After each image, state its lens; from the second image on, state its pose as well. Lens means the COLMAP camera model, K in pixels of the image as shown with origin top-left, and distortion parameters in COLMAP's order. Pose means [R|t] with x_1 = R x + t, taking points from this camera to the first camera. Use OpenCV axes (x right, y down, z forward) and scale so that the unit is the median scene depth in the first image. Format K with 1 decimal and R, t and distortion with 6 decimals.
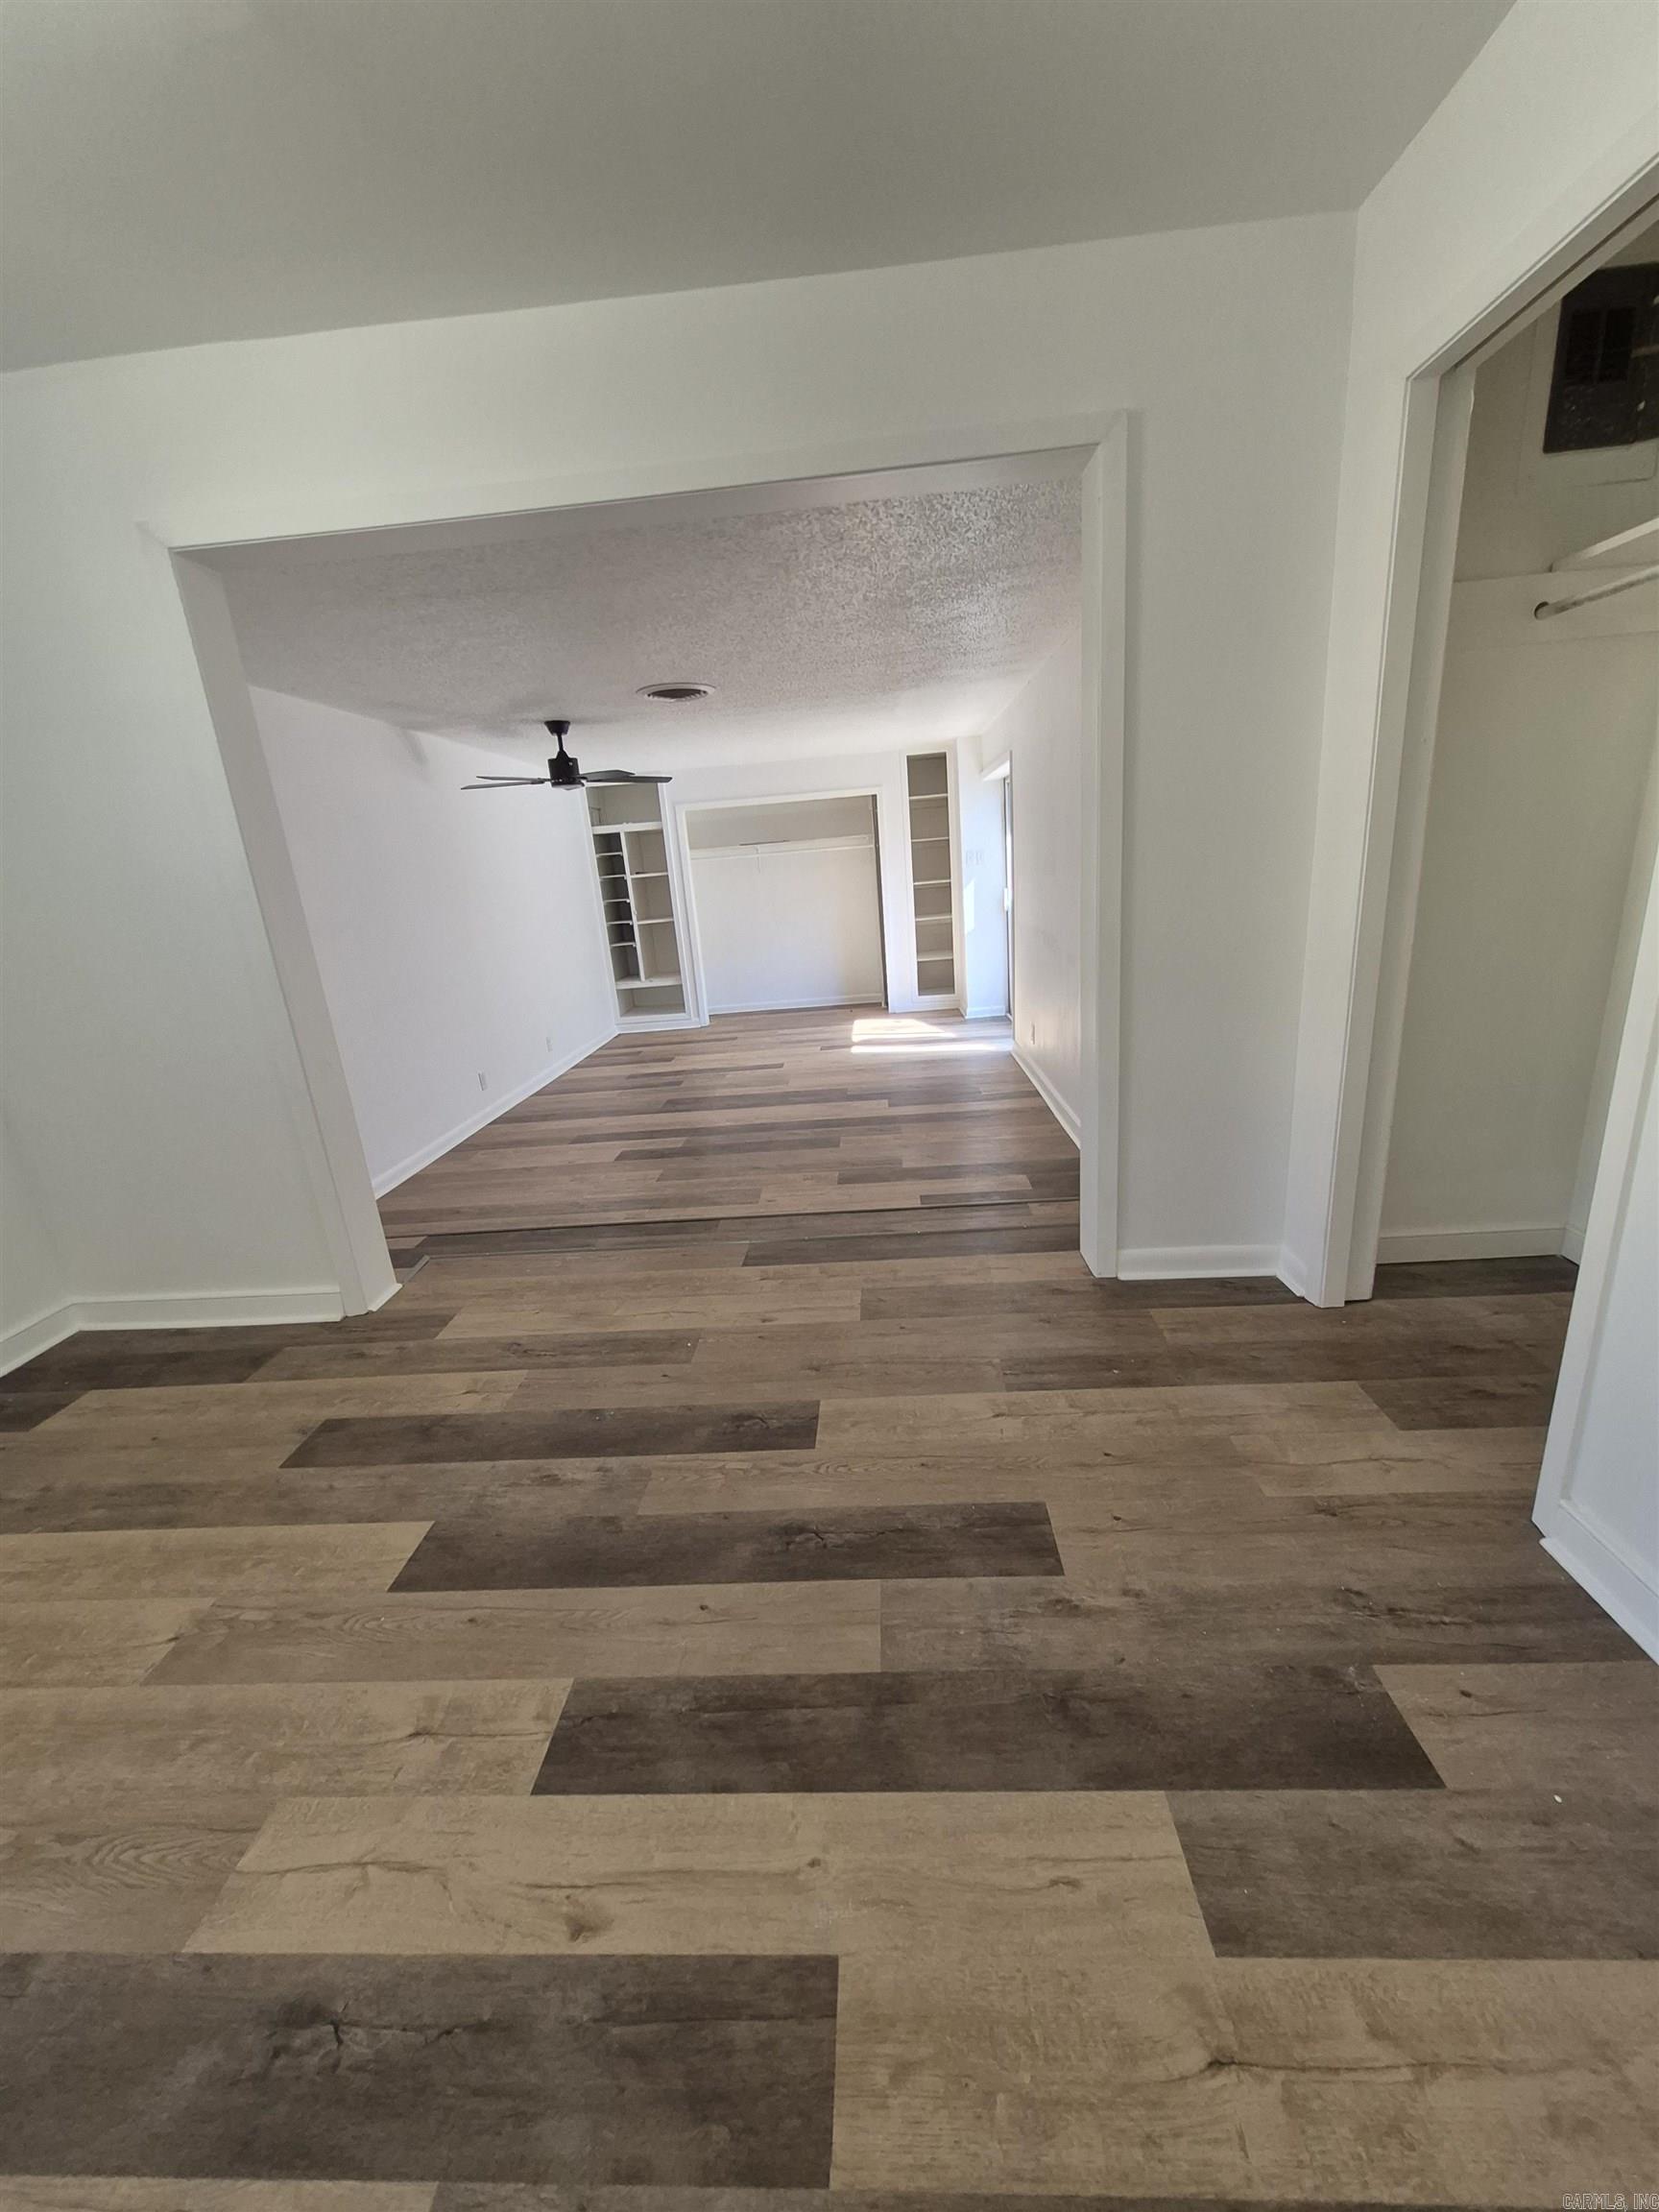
lens RADIAL K [[875.7, 0, 838.0], [0, 875.7, 1119.6], [0, 0, 1]] dist [-0.000374, -0.000114]
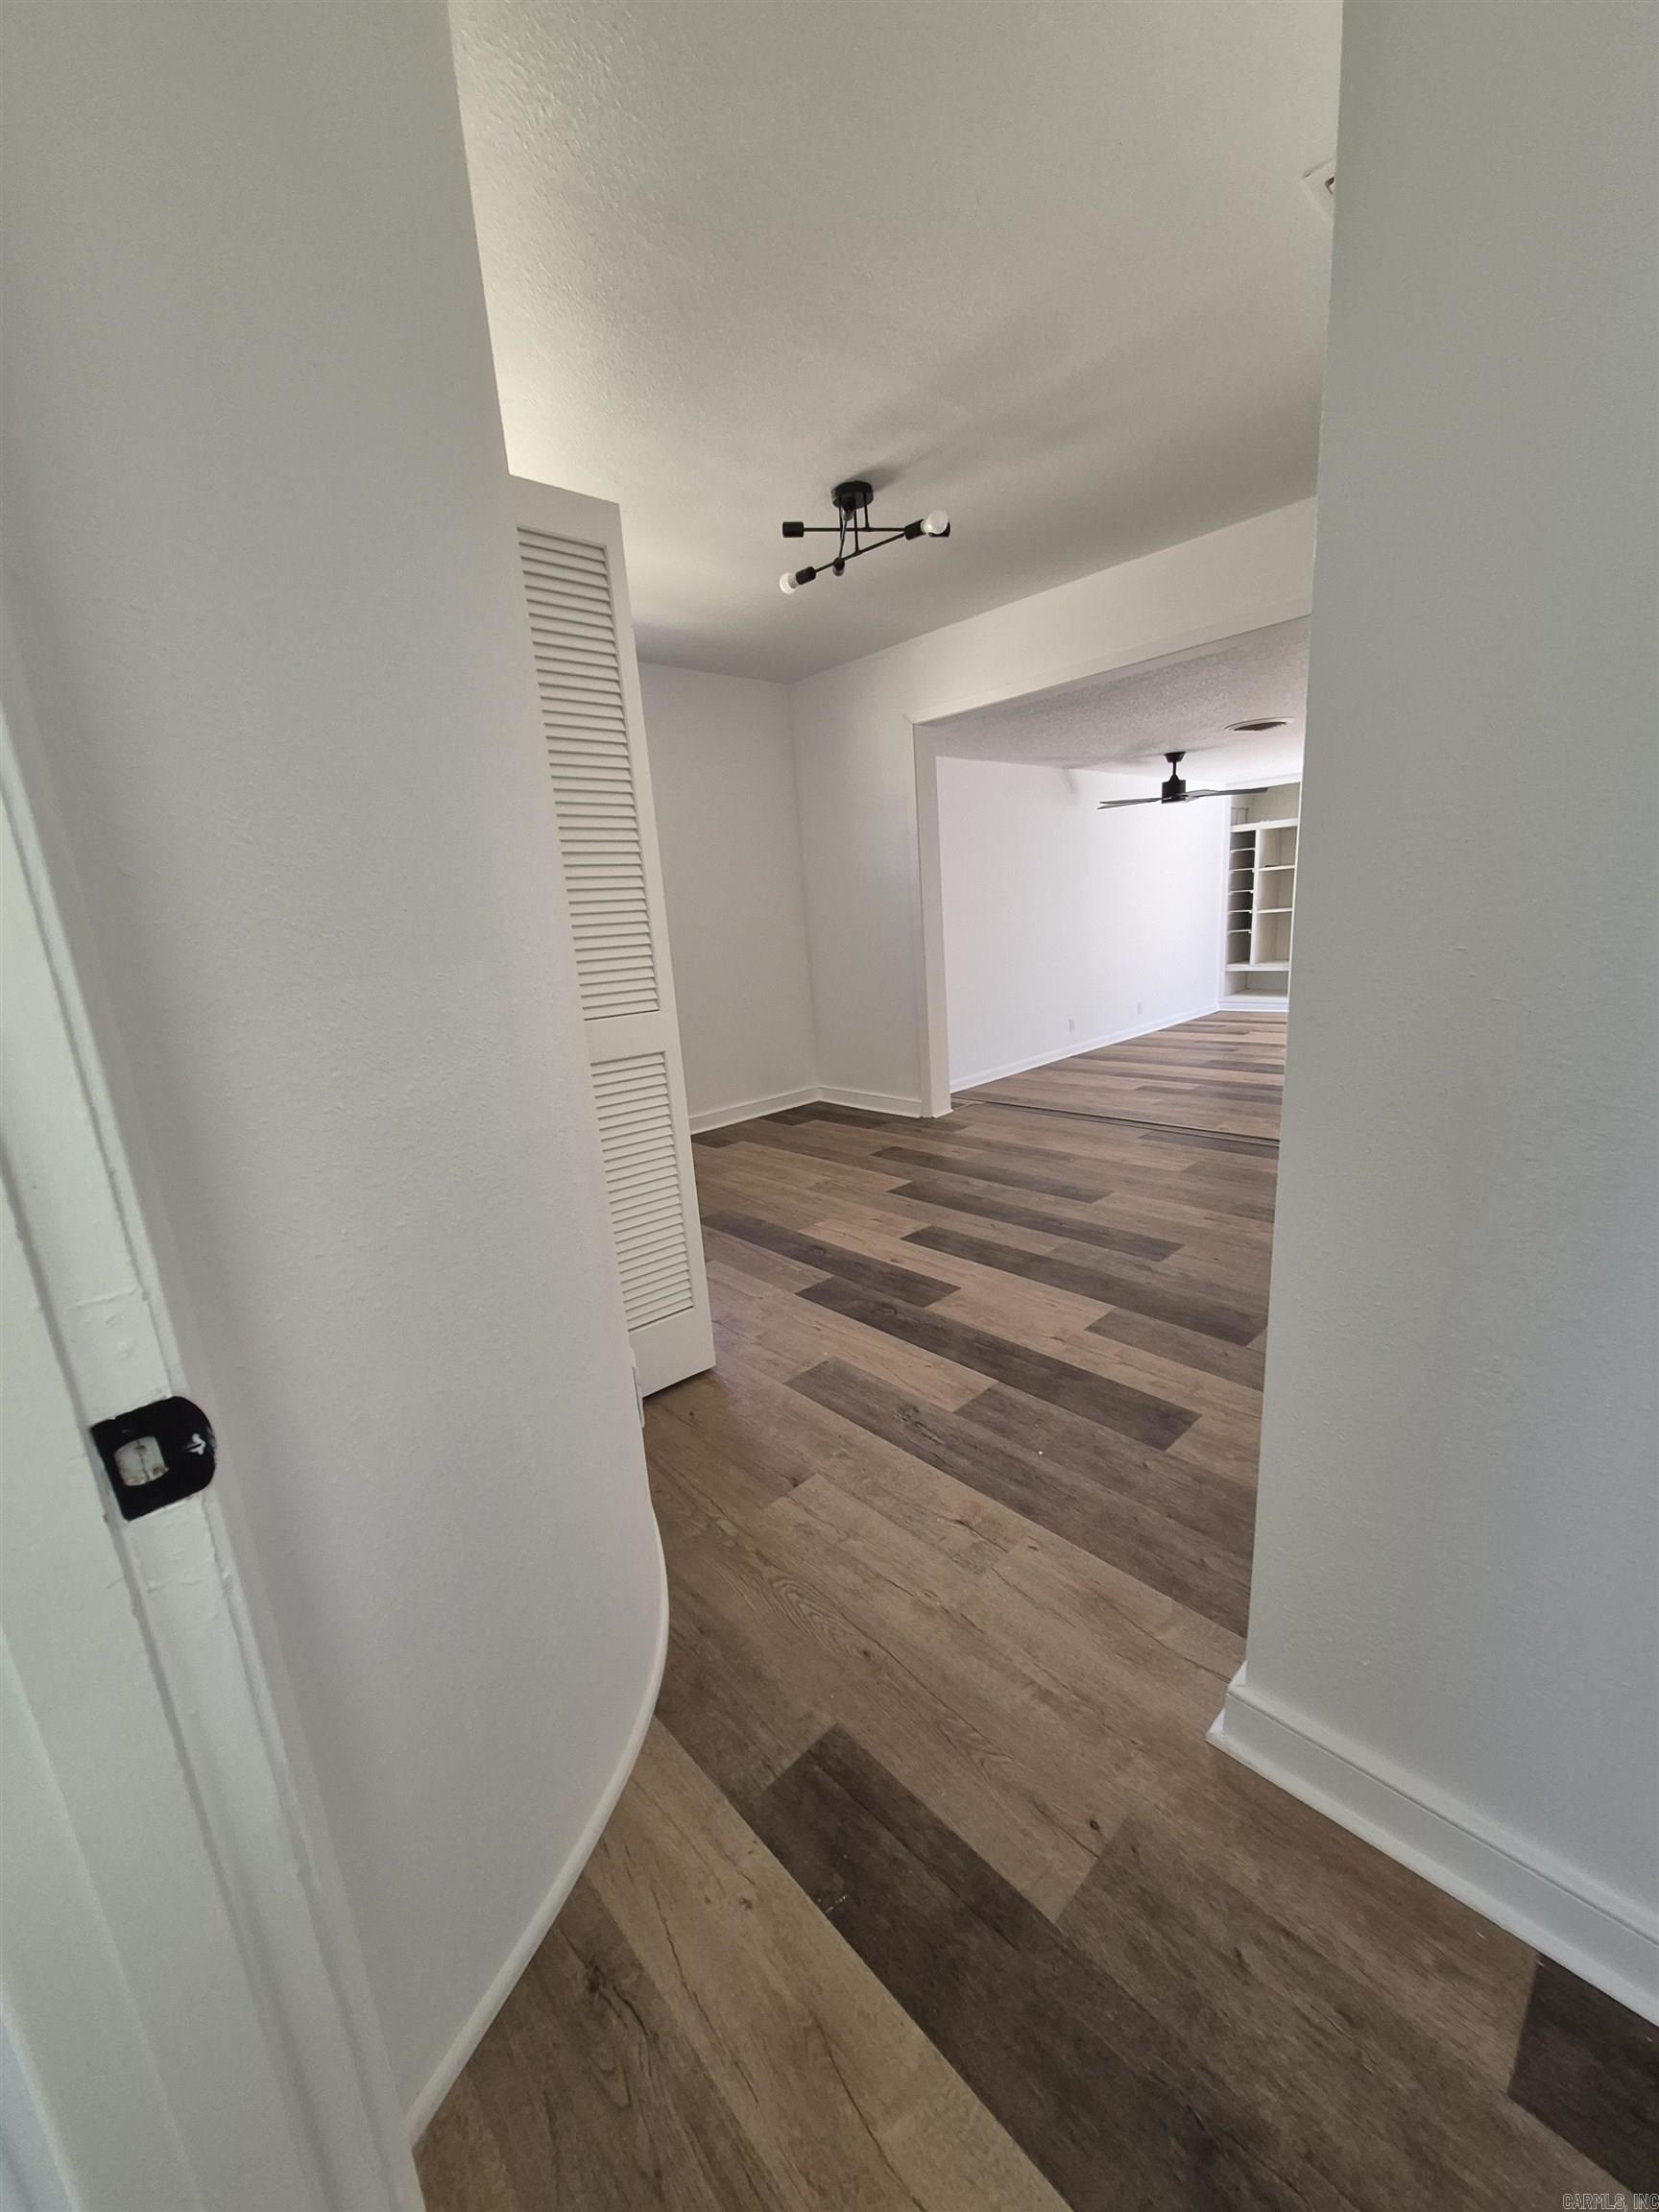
lens RADIAL K [[875.7, 0, 838.0], [0, 875.7, 1119.6], [0, 0, 1]] dist [-0.000374, -0.000114]
pose [[0.723591, 0.185348, -0.664878, 0.692940], [-0.175592, 0.981010, 0.082379, 0.136429], [0.667520, 0.057139, 0.742396, -0.633210]]
